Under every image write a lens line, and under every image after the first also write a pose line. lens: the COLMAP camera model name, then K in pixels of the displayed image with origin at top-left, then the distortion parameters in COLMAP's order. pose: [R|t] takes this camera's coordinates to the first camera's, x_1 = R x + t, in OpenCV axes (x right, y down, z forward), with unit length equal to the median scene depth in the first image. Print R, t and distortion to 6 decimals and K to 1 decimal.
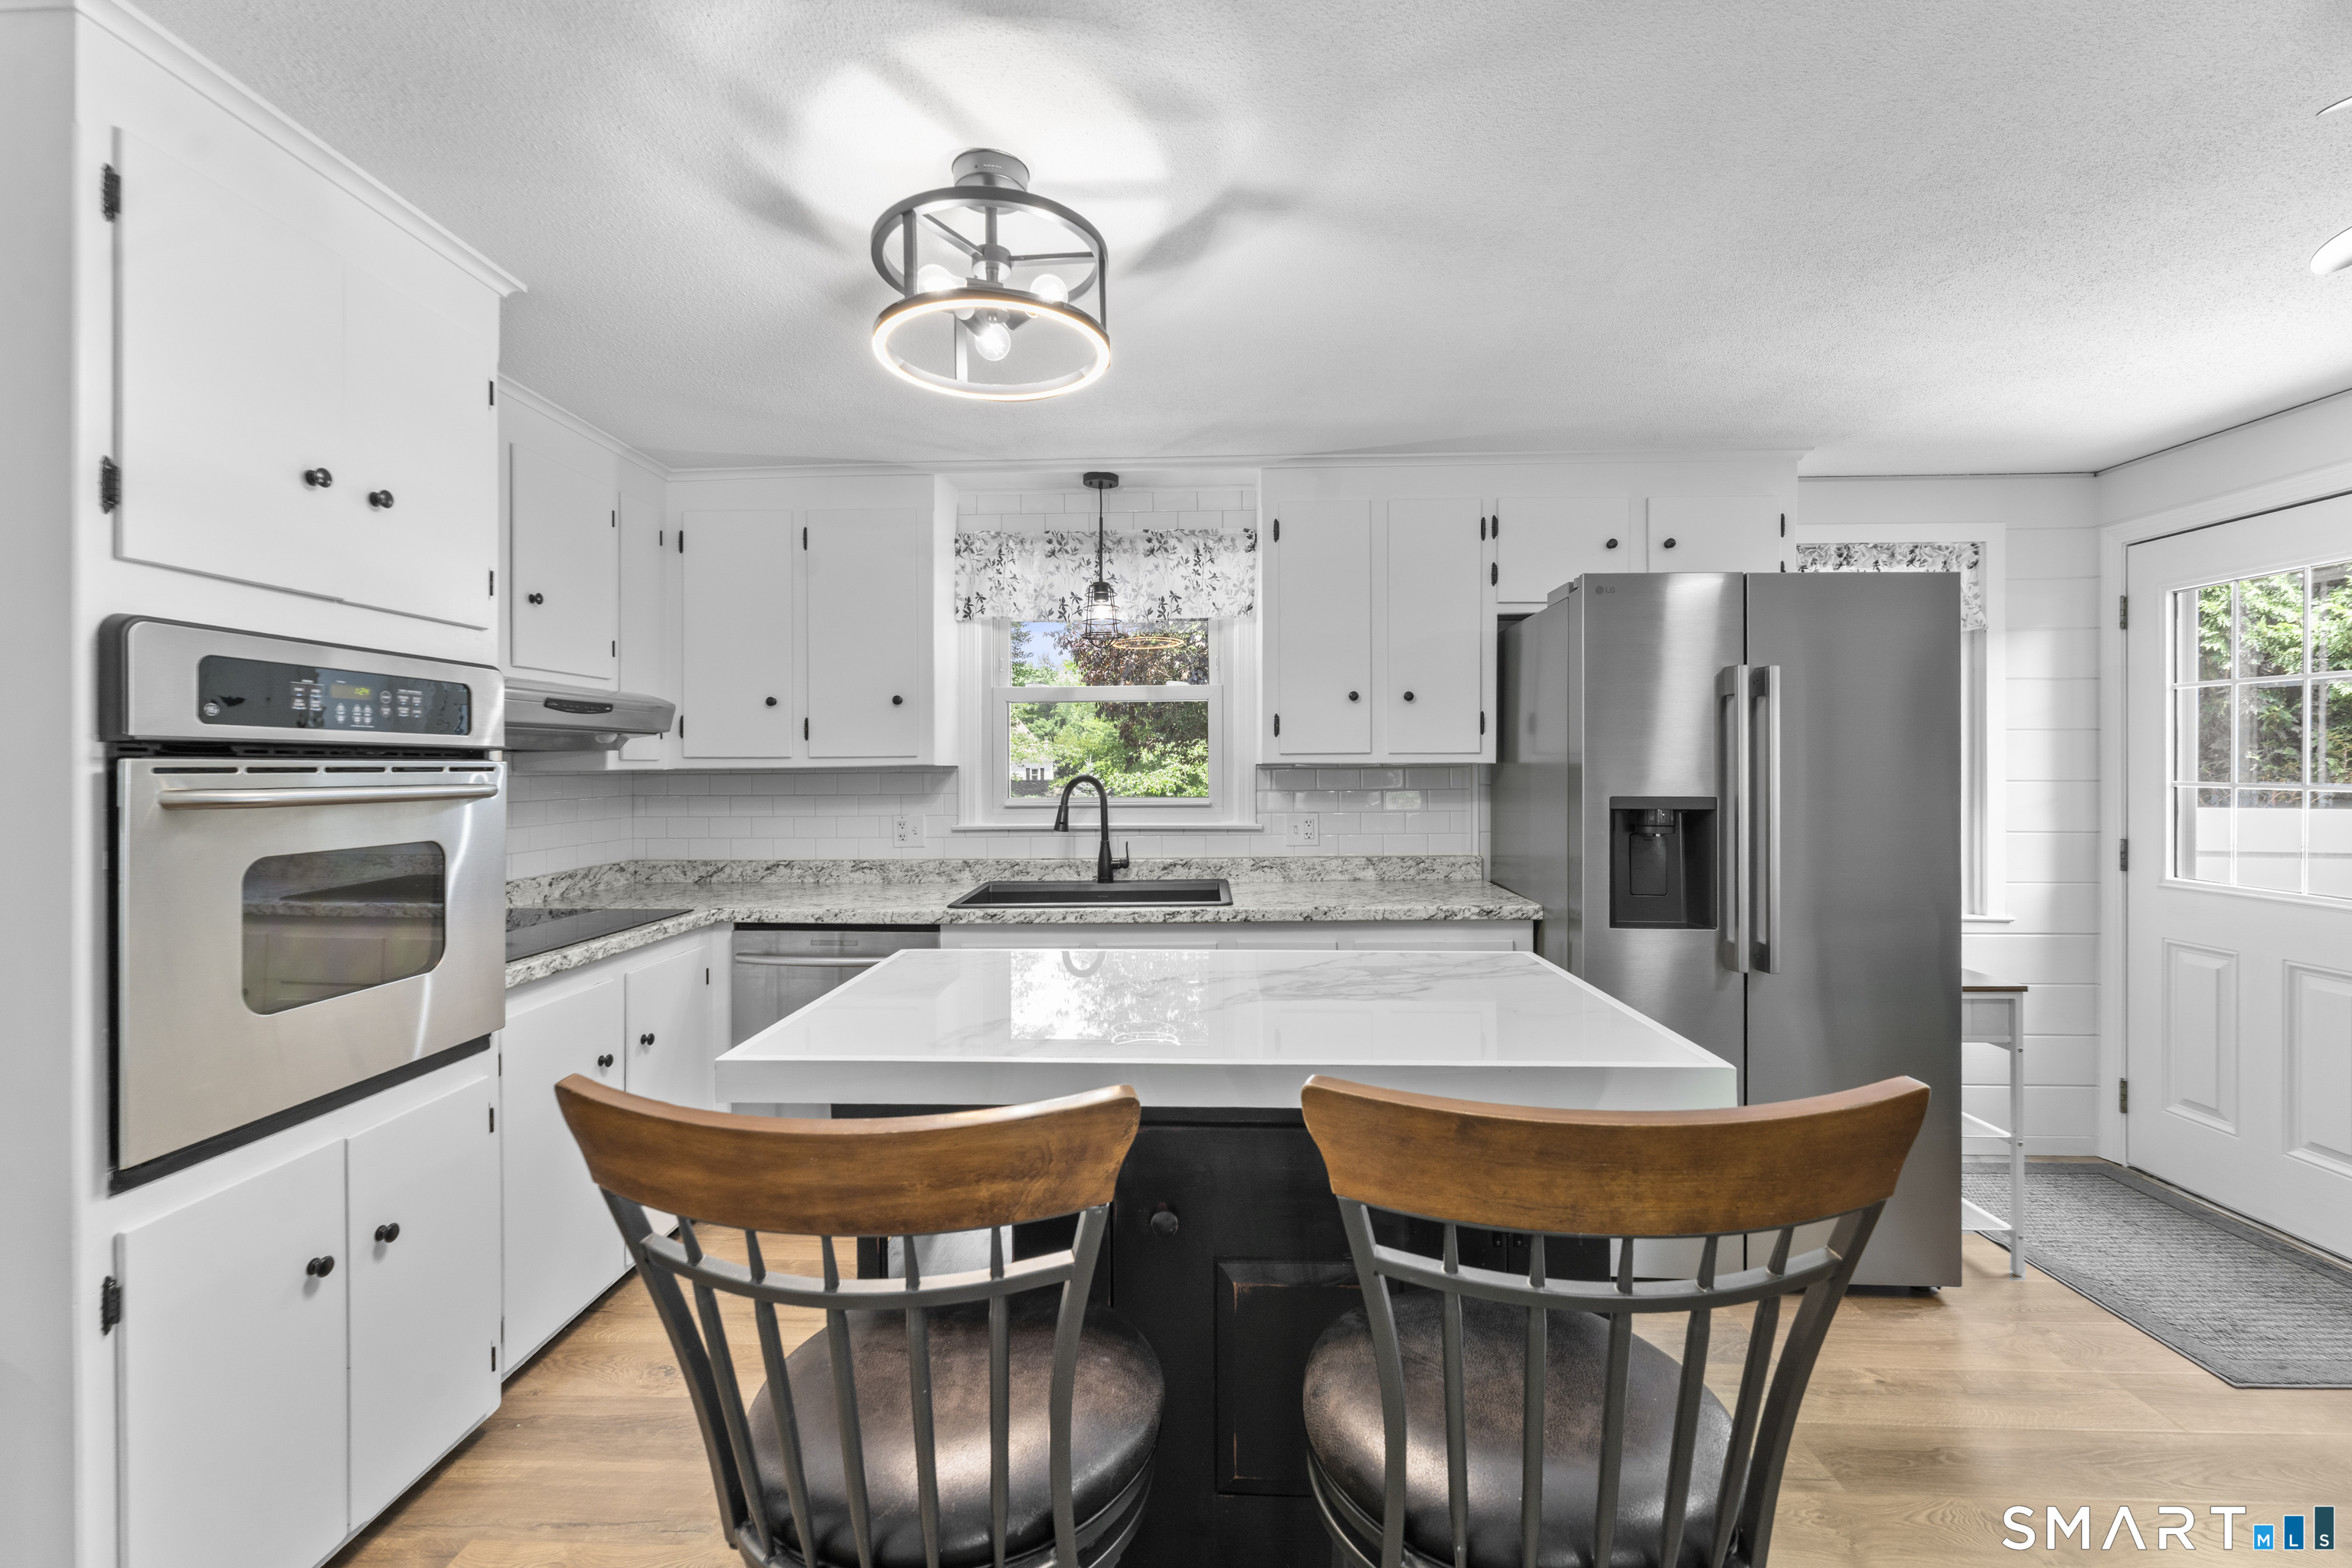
lens RADIAL K [[974.5, 0, 1166.6], [0, 974.5, 772.1], [0, 0, 1]] dist [-0.000915, -0.000240]
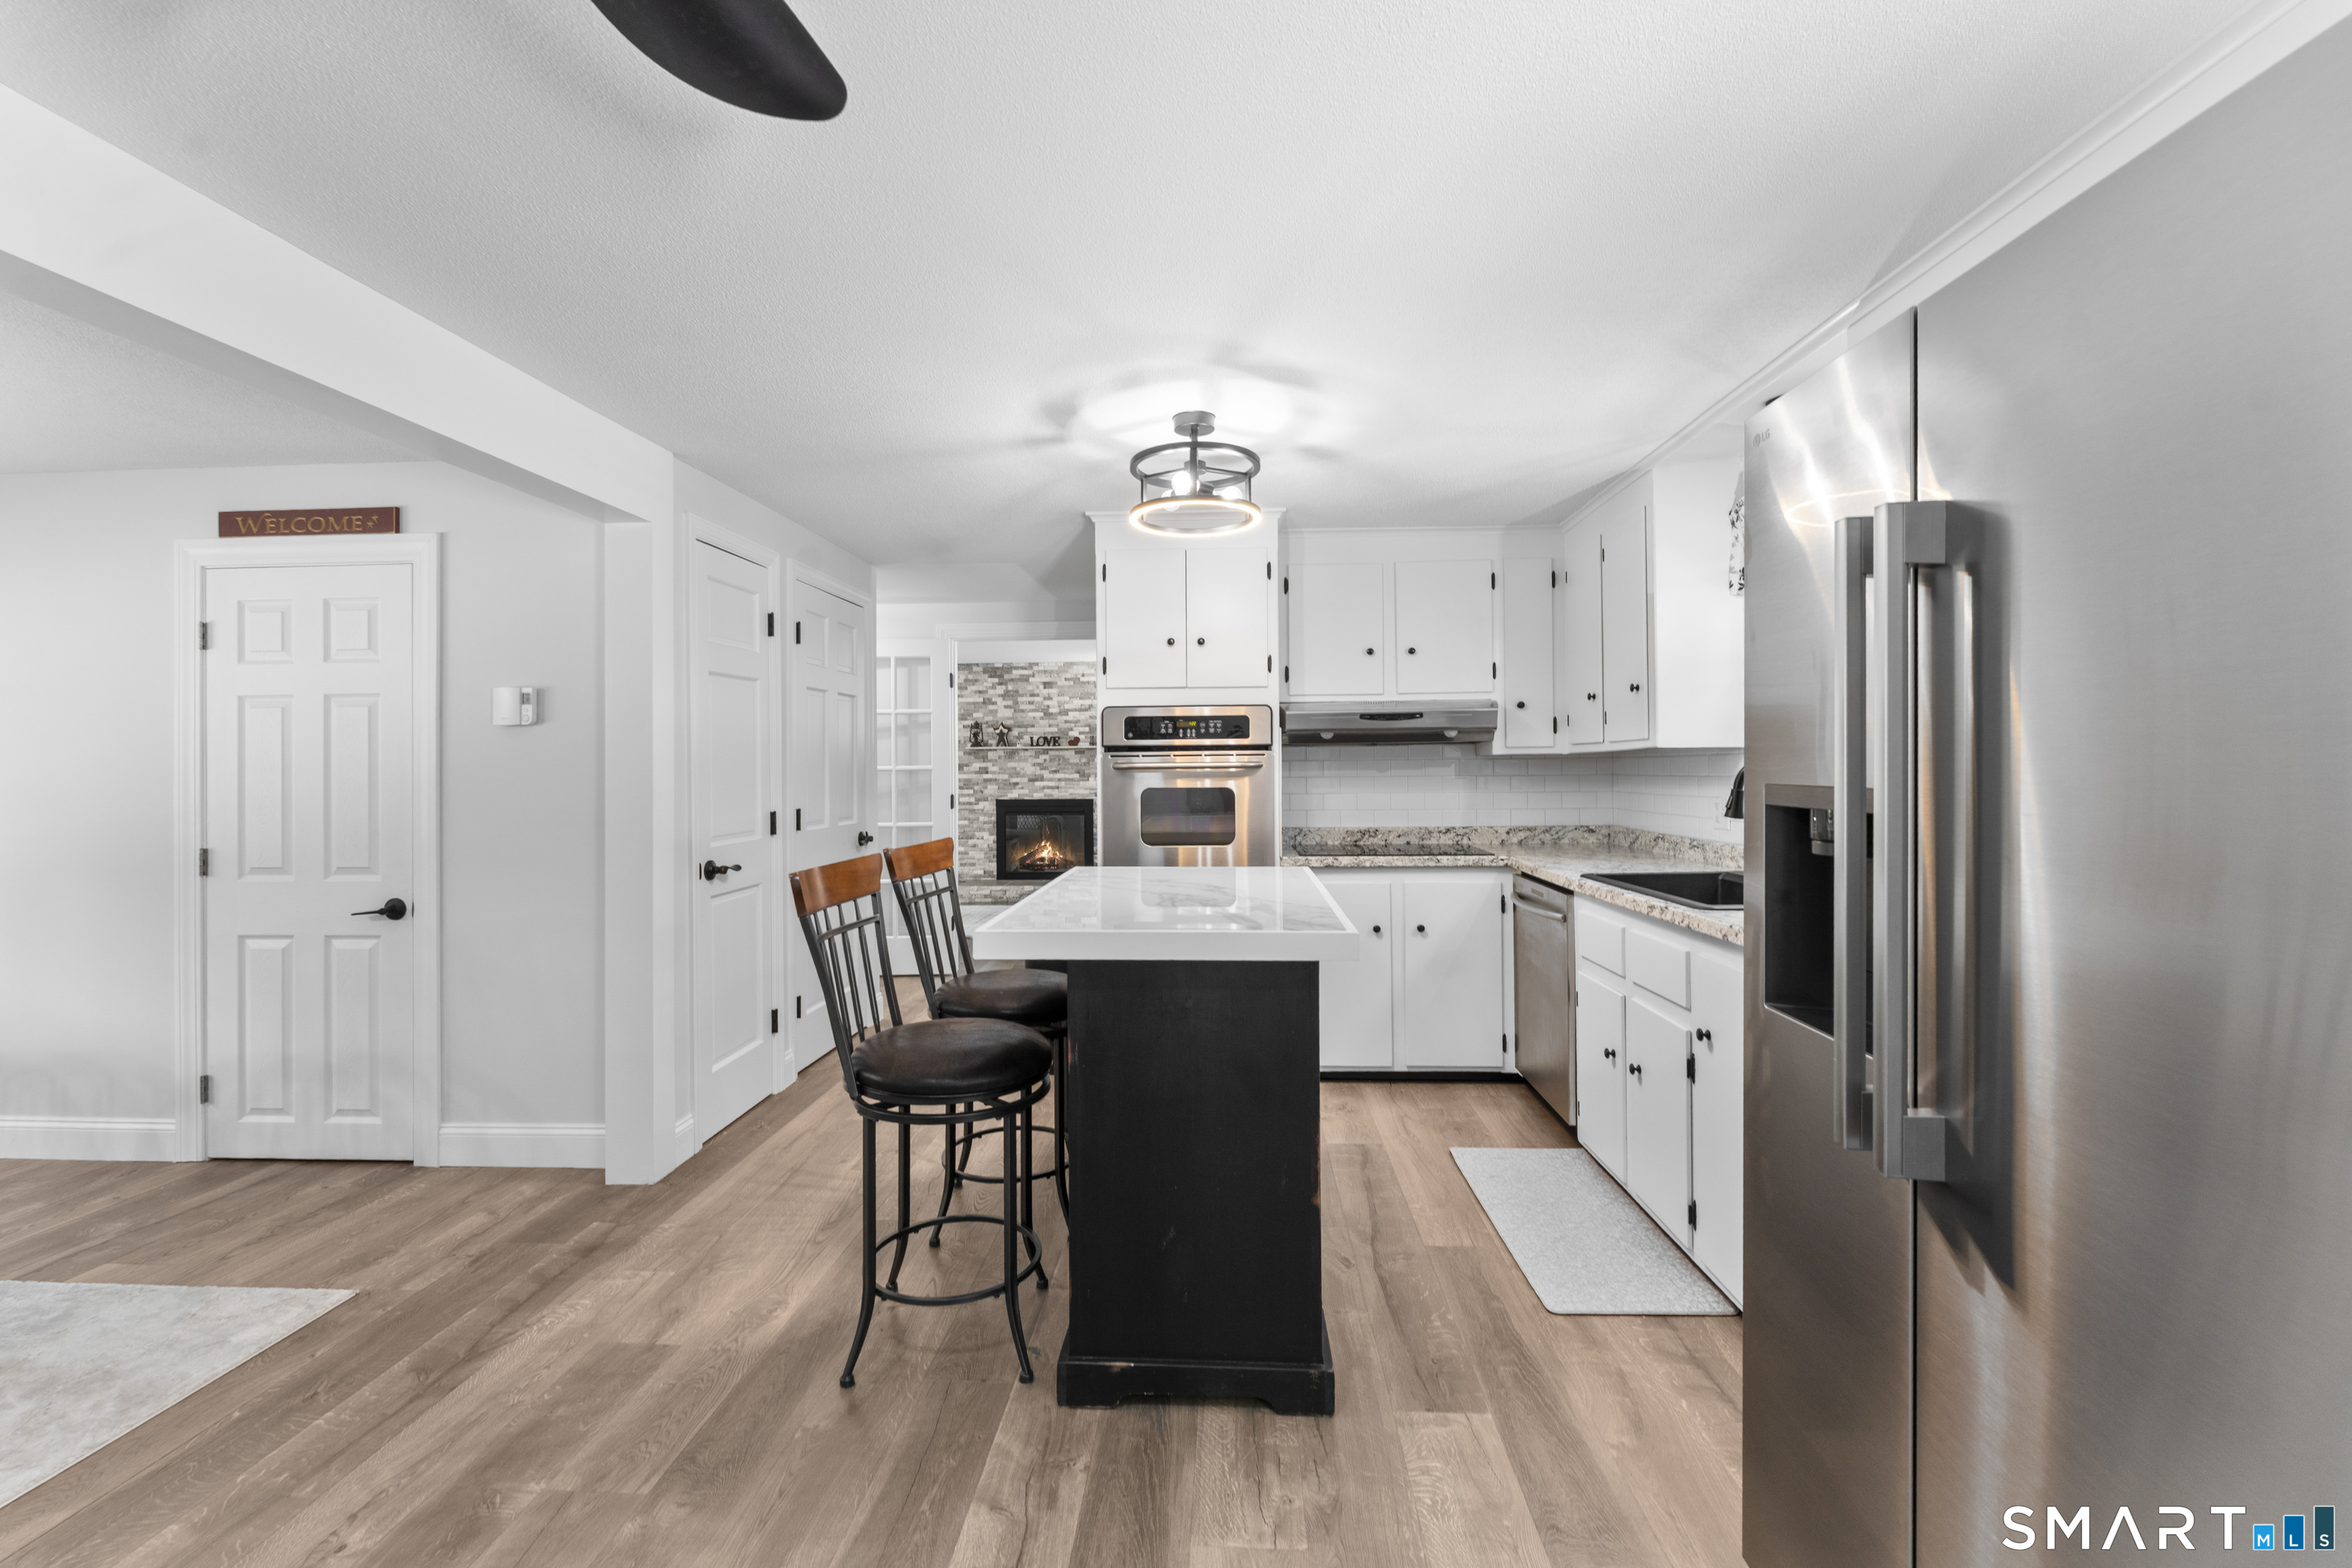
lens RADIAL K [[982.1, 0, 1173.8], [0, 982.1, 760.2], [0, 0, 1]] dist [-0.000192, -0.000064]
pose [[-0.015885, -0.004083, -0.999865, 0.817546], [0.003432, 0.999986, -0.004138, 0.009691], [0.999868, -0.003497, -0.015871, 0.500518]]
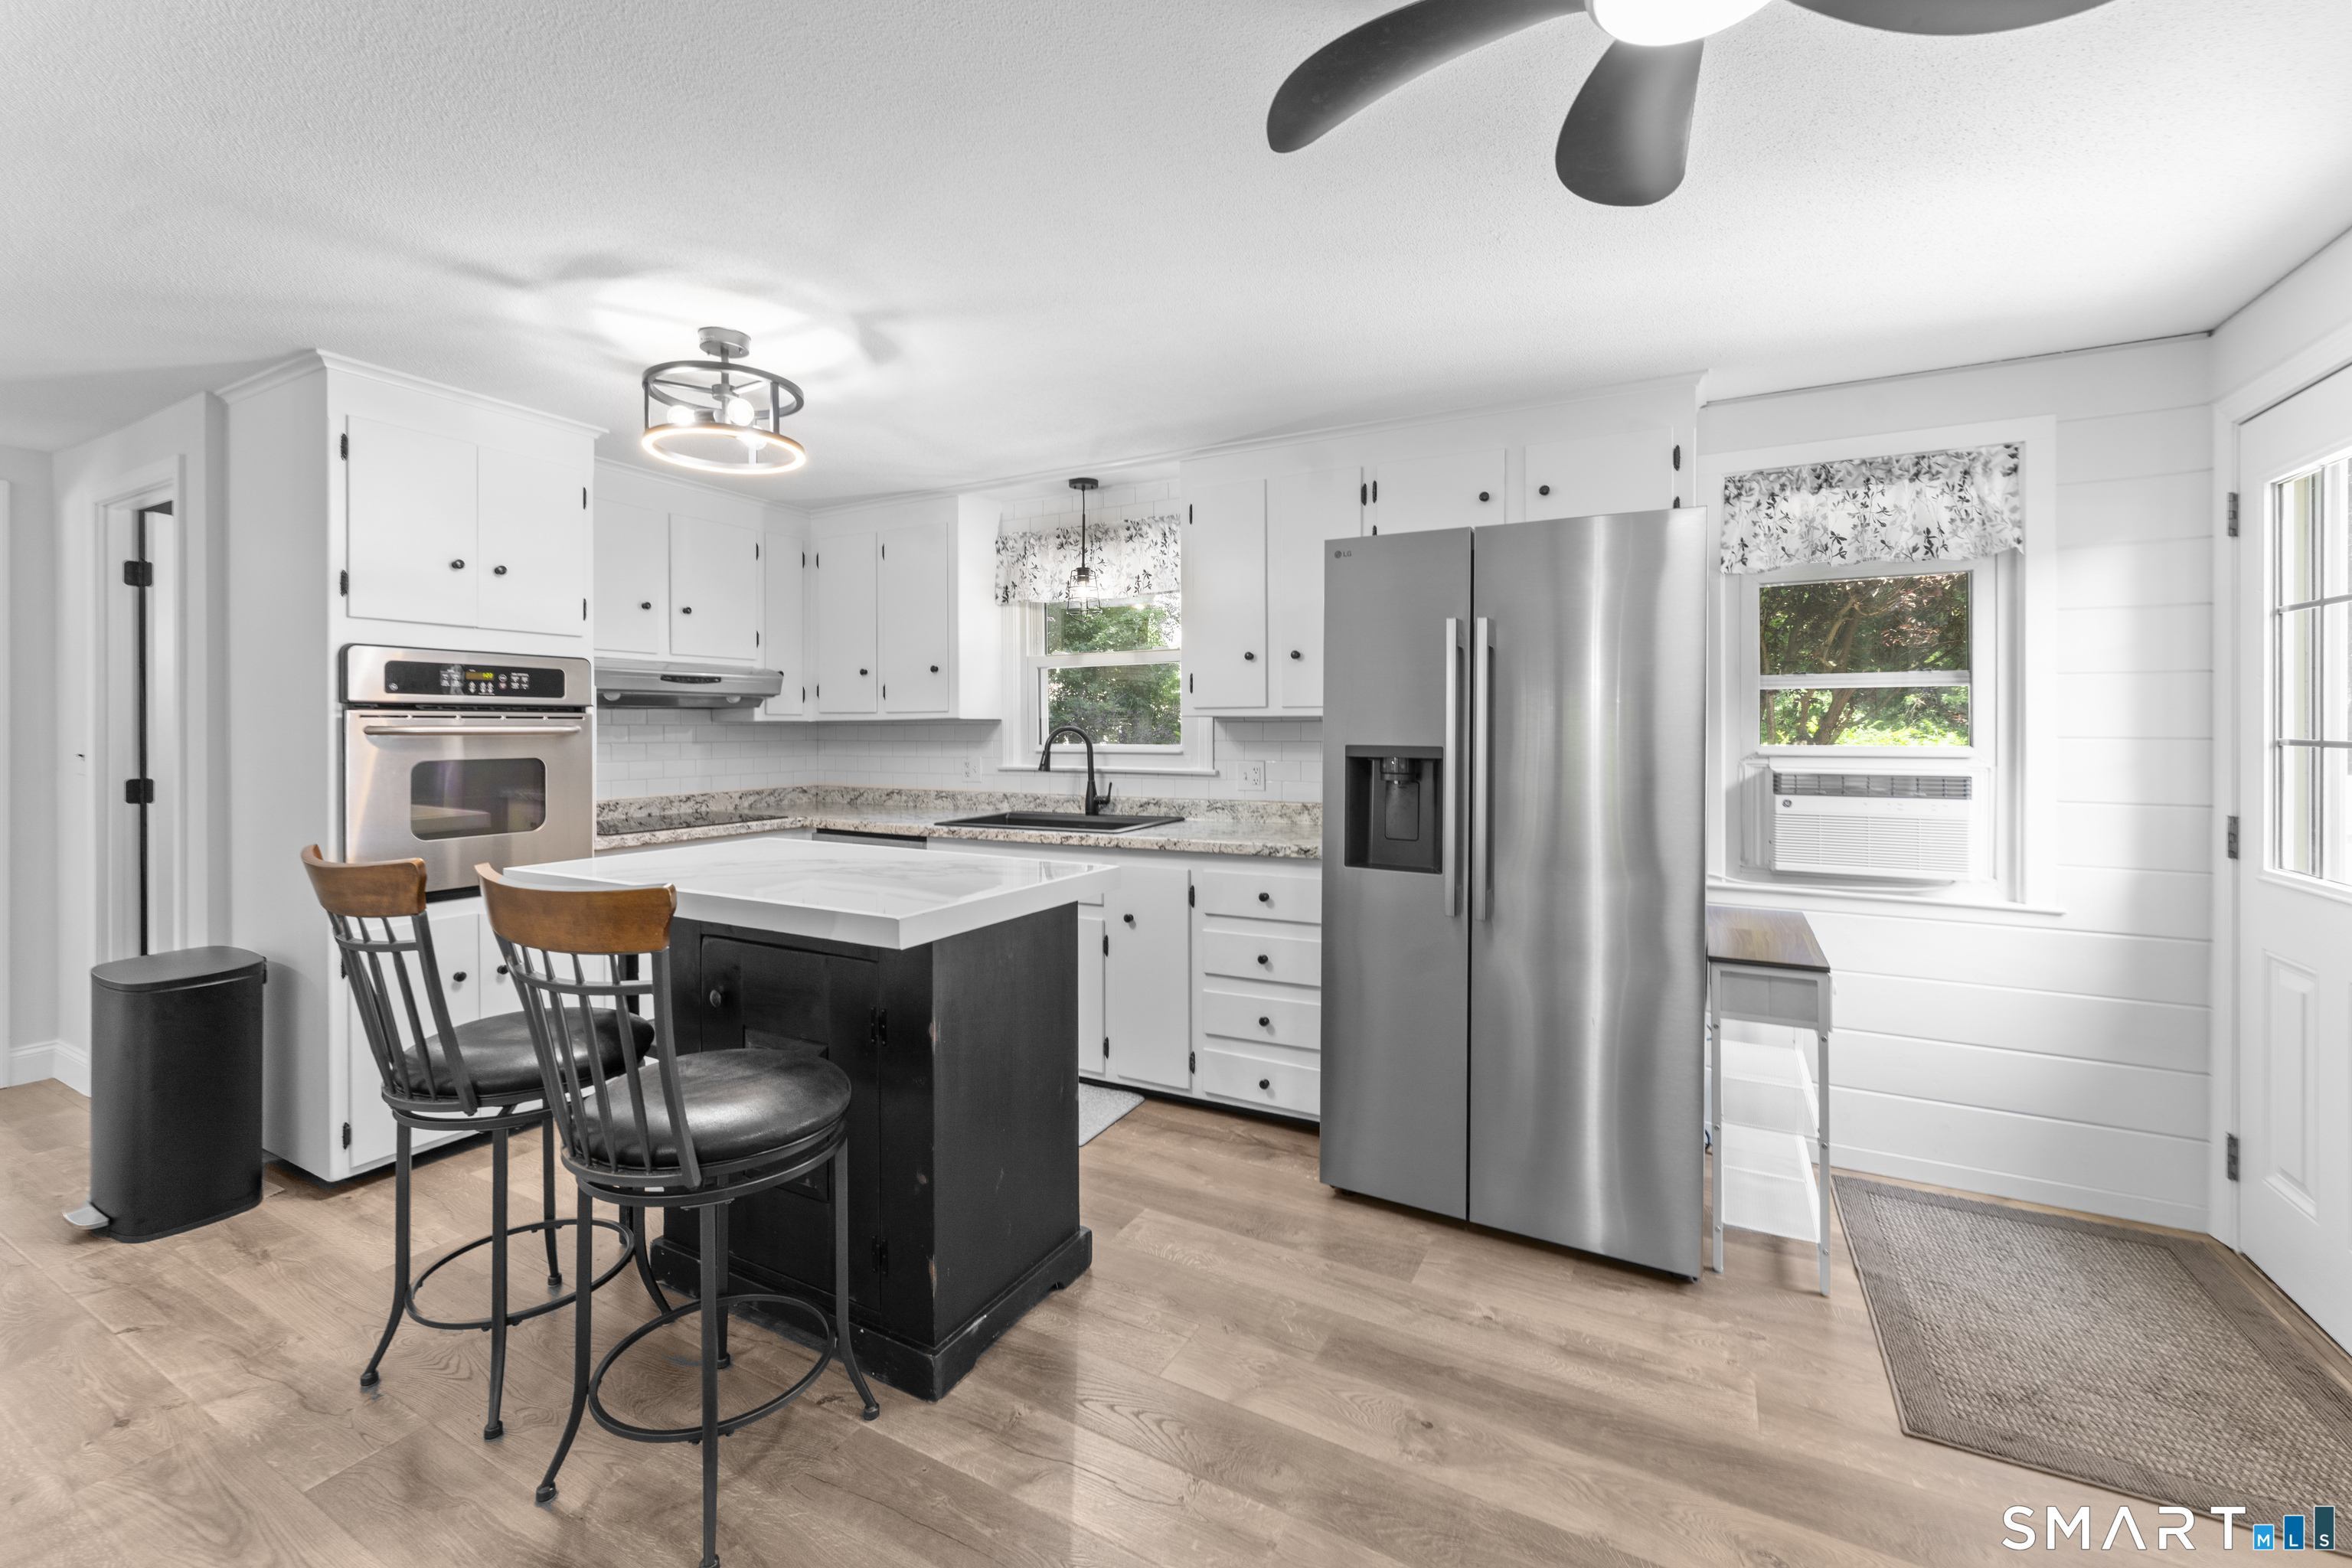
lens RADIAL K [[969.9, 0, 1154.9], [0, 969.9, 736.6], [0, 0, 1]] dist [-0.001058, -0.000237]
pose [[0.894094, 0.008292, -0.447803, 0.576616], [-0.005814, 0.999959, 0.006910, 0.007130], [0.447842, -0.003575, 0.894106, -0.042784]]
